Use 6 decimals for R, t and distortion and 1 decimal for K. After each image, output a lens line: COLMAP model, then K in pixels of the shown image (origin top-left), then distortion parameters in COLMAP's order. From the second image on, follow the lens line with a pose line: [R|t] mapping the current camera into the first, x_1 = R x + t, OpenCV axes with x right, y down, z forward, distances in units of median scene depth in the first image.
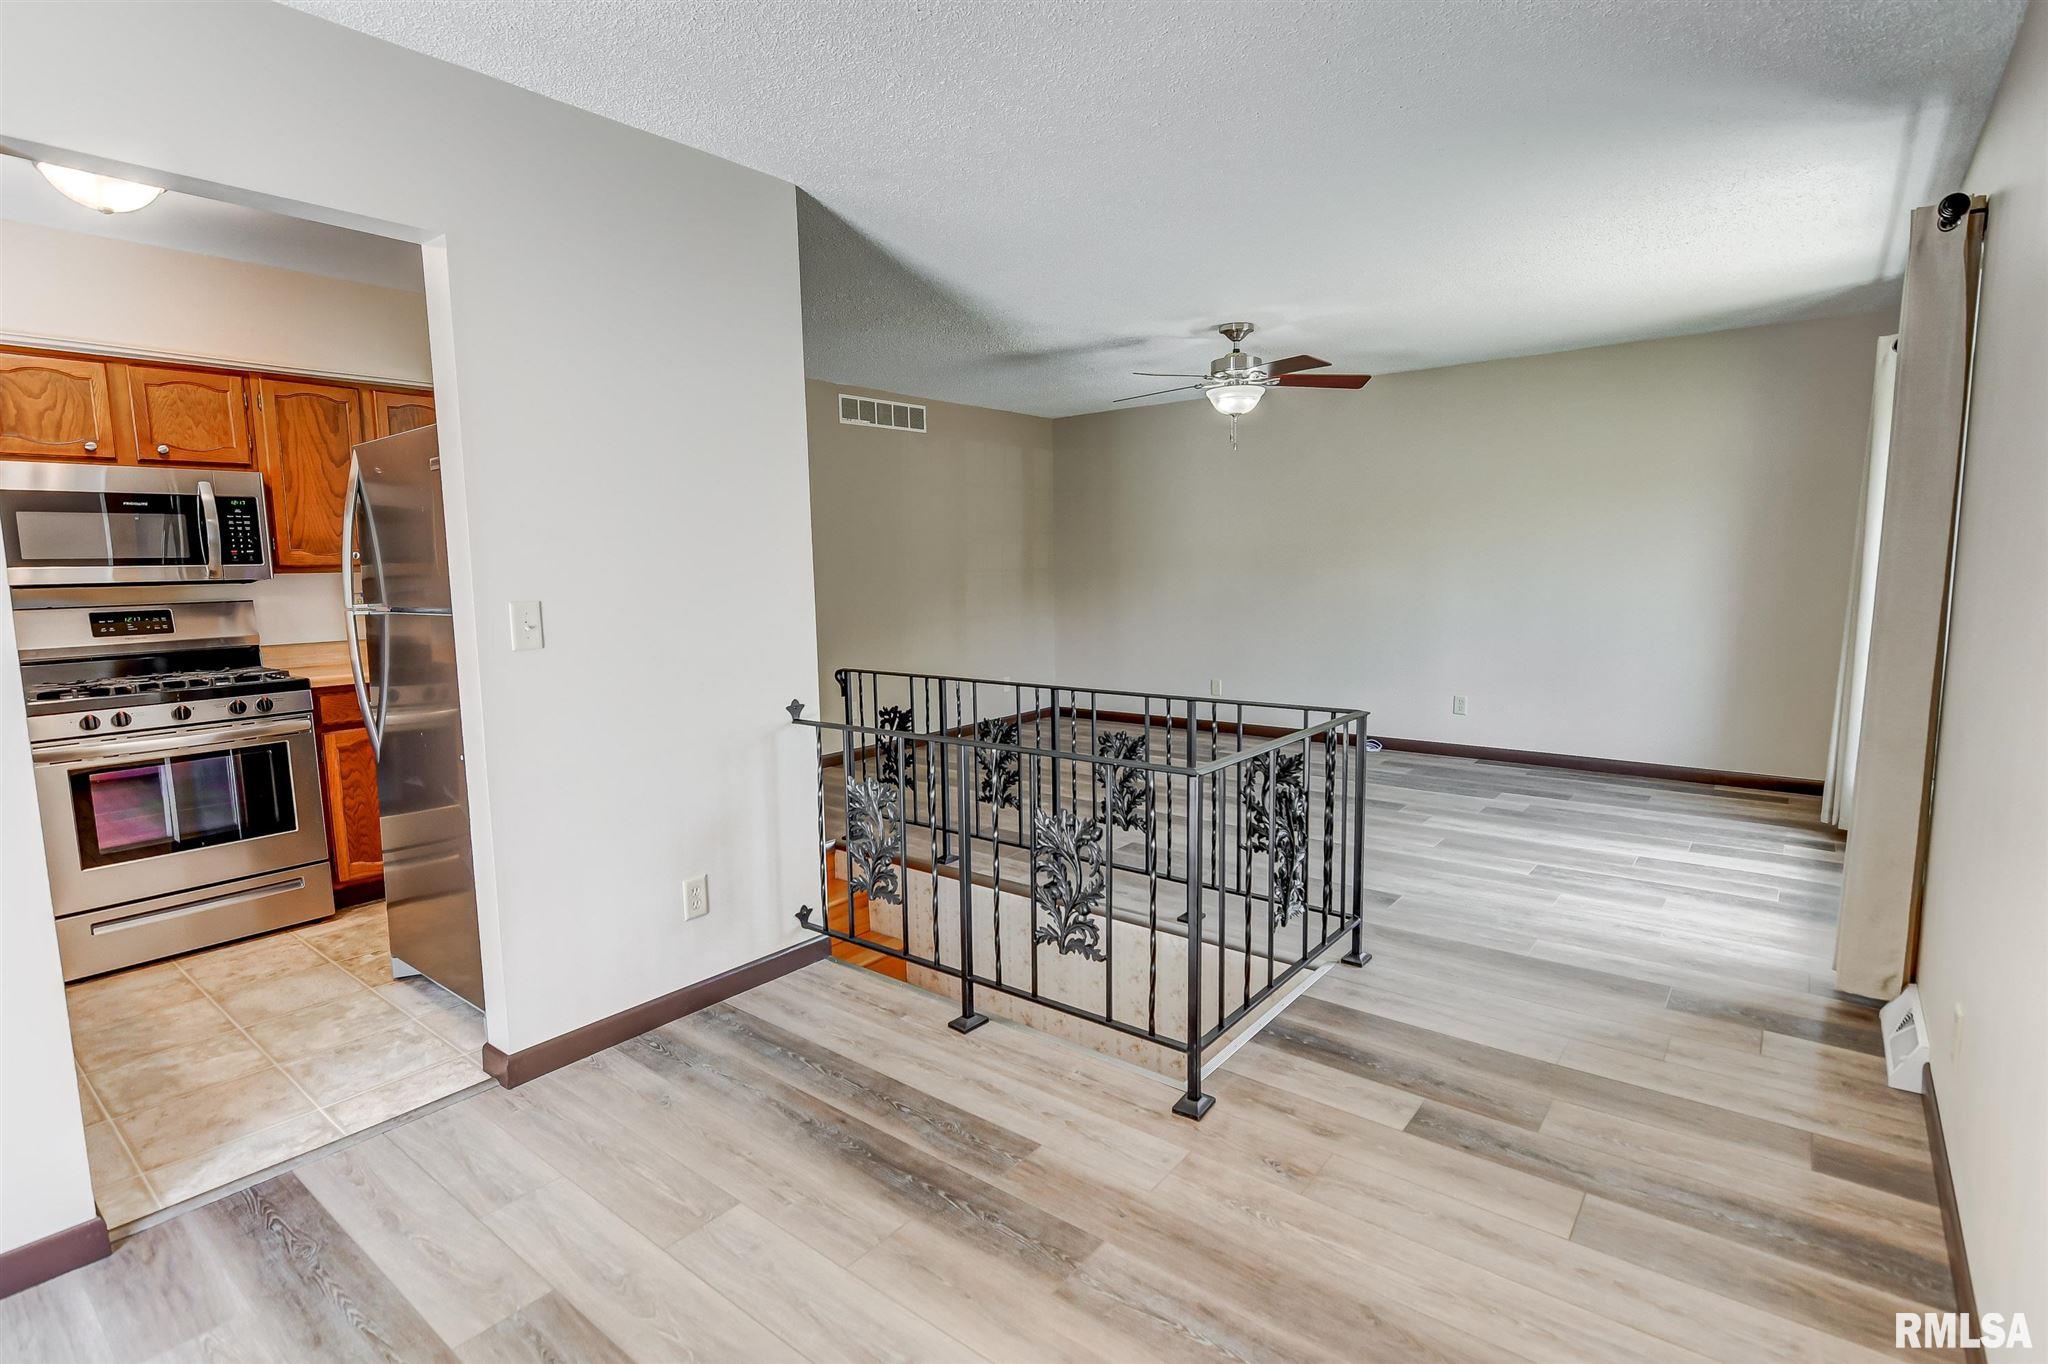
lens RADIAL K [[986.7, 0, 1013.8], [0, 986.7, 675.8], [0, 0, 1]] dist [0.000513, -0.000077]
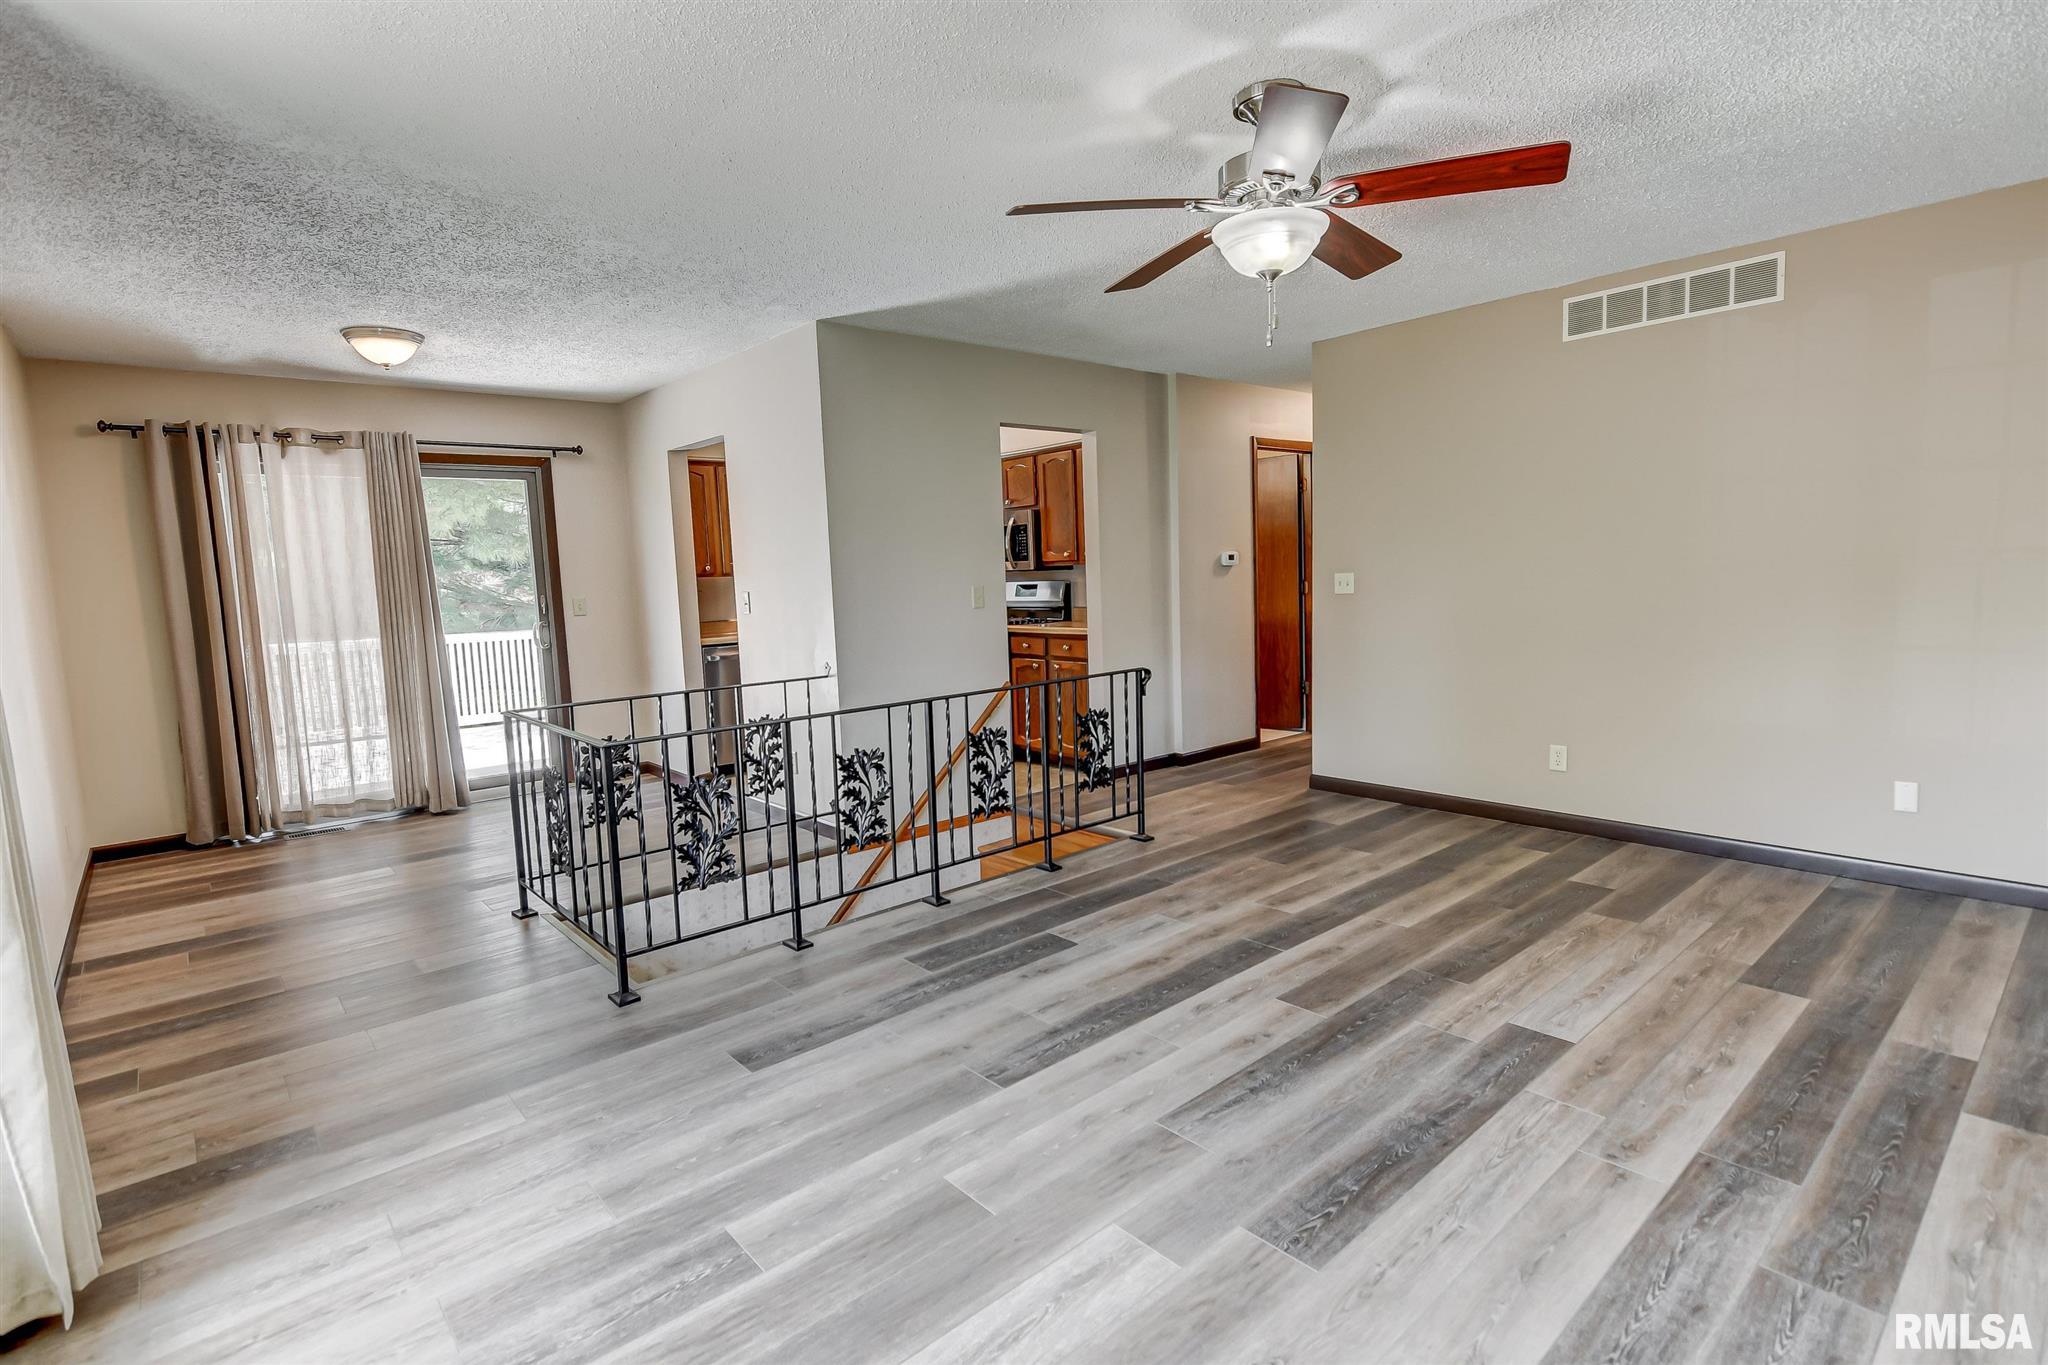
lens RADIAL K [[986.7, 0, 1013.8], [0, 986.7, 676.3], [0, 0, 1]] dist [0.000513, -0.000077]
pose [[-0.172536, 0.138585, -0.975205, 0.955631], [-0.074513, 0.985380, 0.153214, -0.163347], [0.982181, 0.099100, -0.159687, 1.210684]]
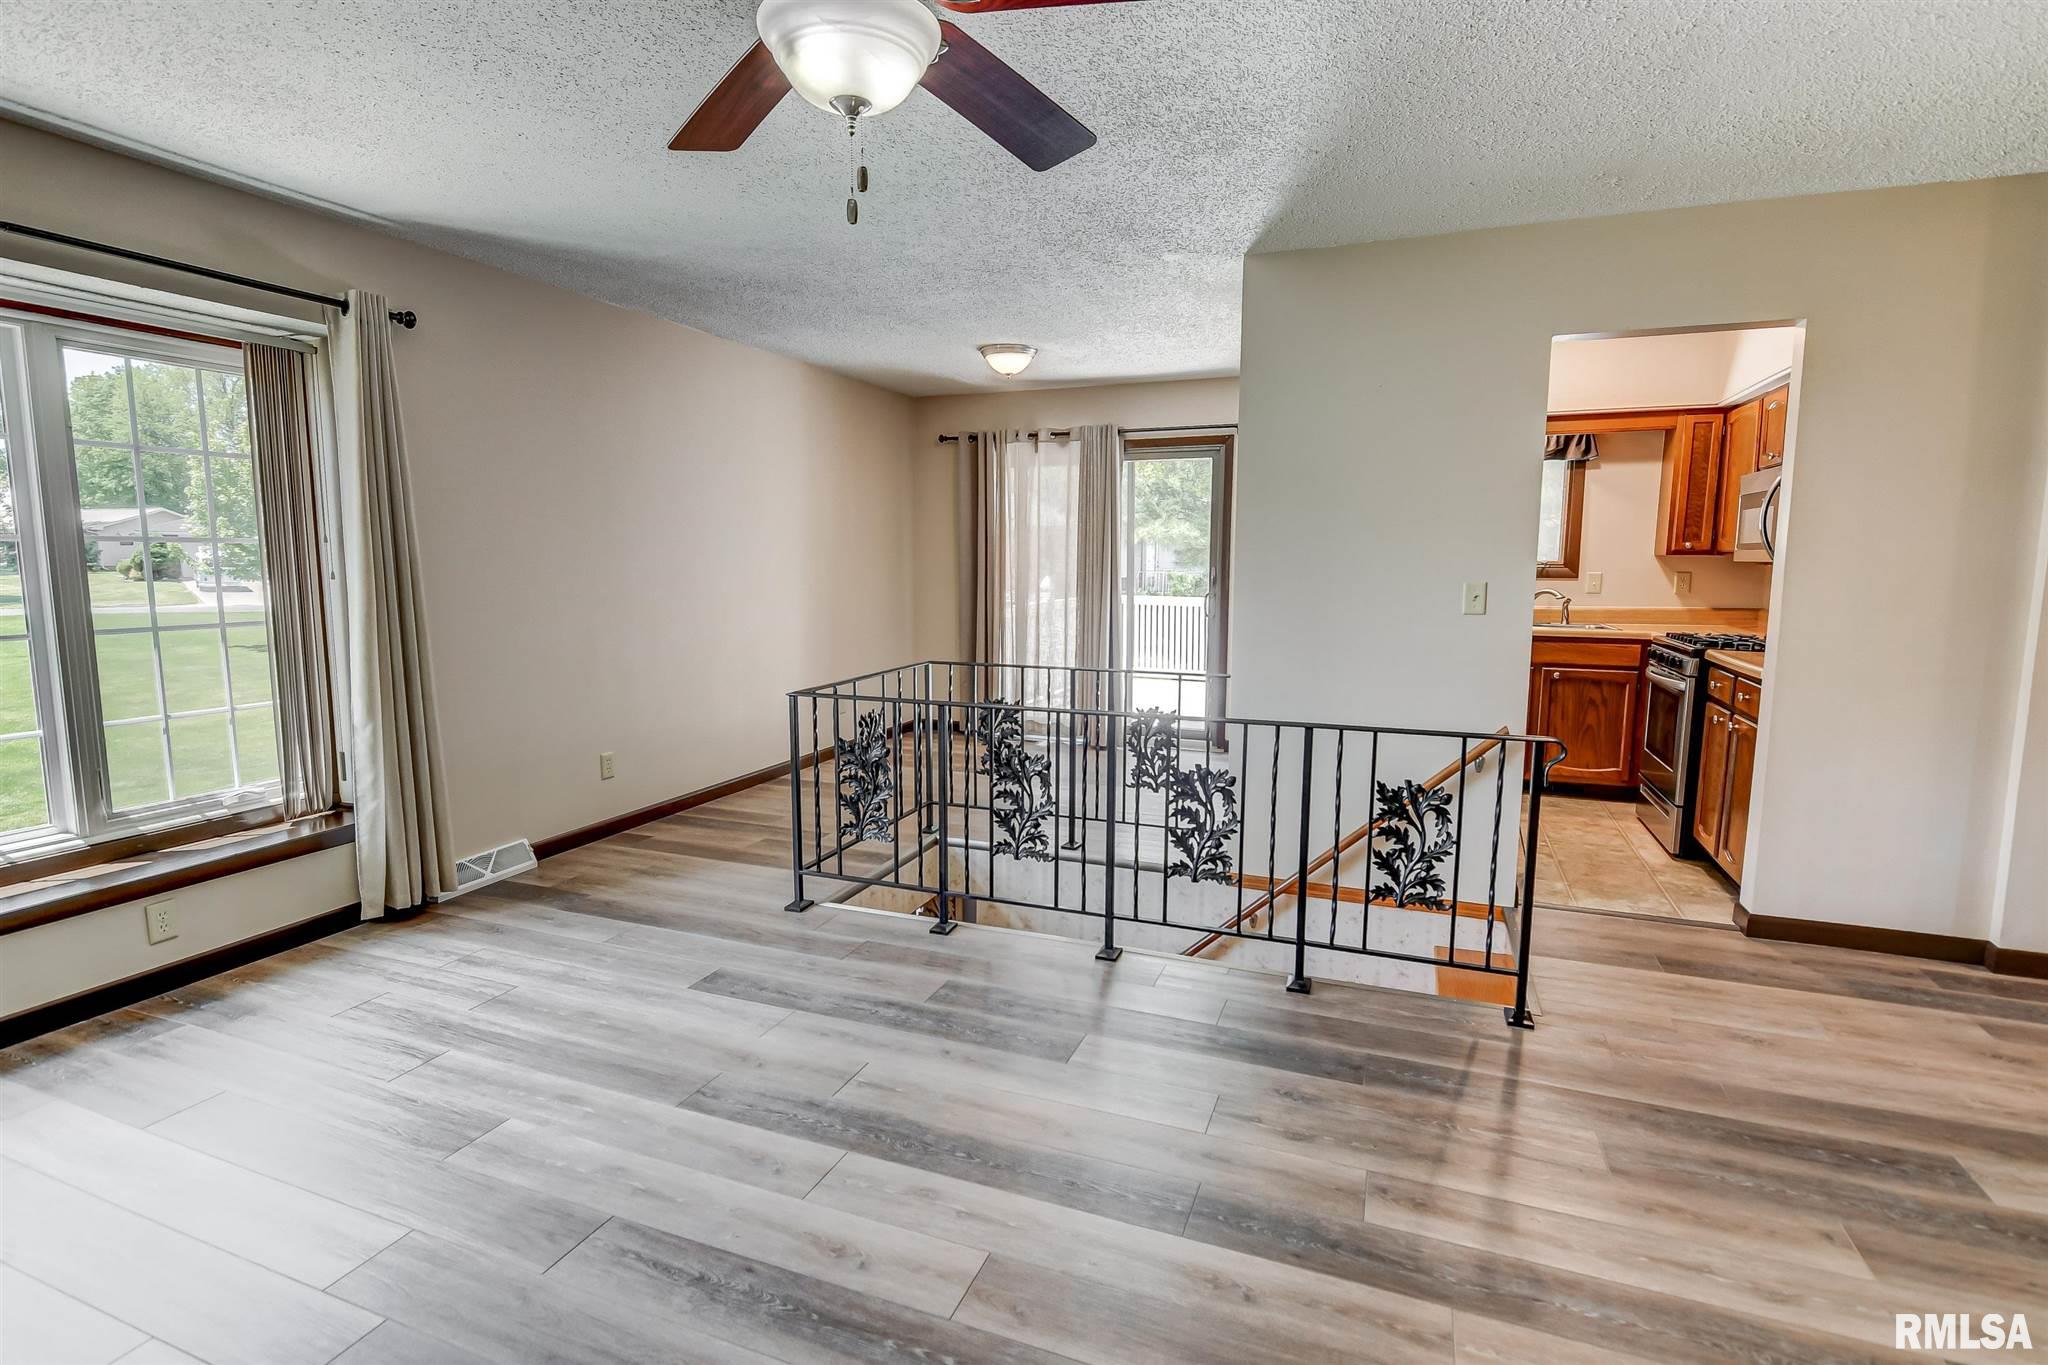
lens RADIAL K [[997.3, 0, 1024.8], [0, 997.3, 666.2], [0, 0, 1]] dist [-0.003611, -0.001588]
pose [[-0.953585, 0.050344, -0.296887, 0.350563], [-0.018265, 0.974439, 0.223907, -0.200869], [0.300571, 0.218937, -0.928291, 1.683272]]
